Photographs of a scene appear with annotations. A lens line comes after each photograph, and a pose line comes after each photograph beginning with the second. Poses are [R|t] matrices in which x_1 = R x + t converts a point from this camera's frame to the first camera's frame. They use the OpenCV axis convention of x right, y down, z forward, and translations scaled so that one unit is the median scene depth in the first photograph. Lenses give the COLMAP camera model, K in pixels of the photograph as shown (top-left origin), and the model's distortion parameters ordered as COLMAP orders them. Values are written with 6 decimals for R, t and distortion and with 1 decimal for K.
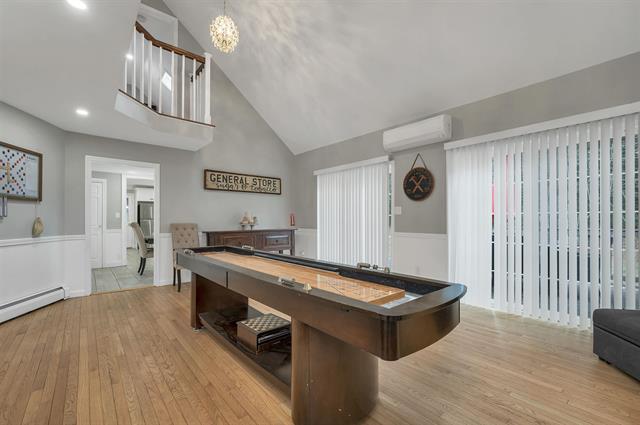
lens RADIAL K [[276.7, 0, 322.1], [0, 276.7, 219.7], [0, 0, 1]] dist [-0.000200, -0.000189]
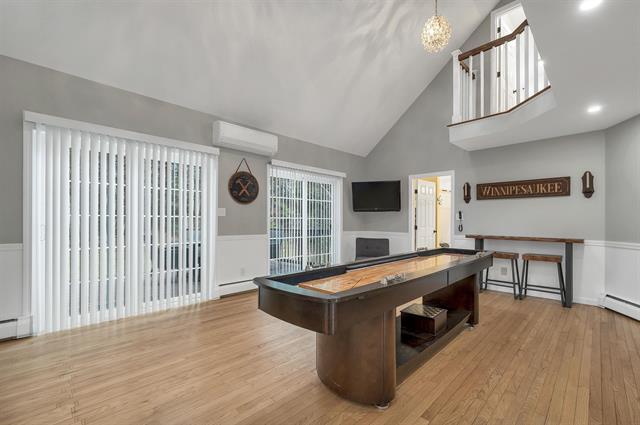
lens RADIAL K [[276.7, 0, 322.1], [0, 276.7, 219.7], [0, 0, 1]] dist [-0.000200, -0.000189]
pose [[-0.076664, 0.005346, 0.997043, -0.659423], [-0.006458, 0.999962, -0.005858, -0.004582], [-0.997036, -0.006888, -0.076626, 0.741421]]
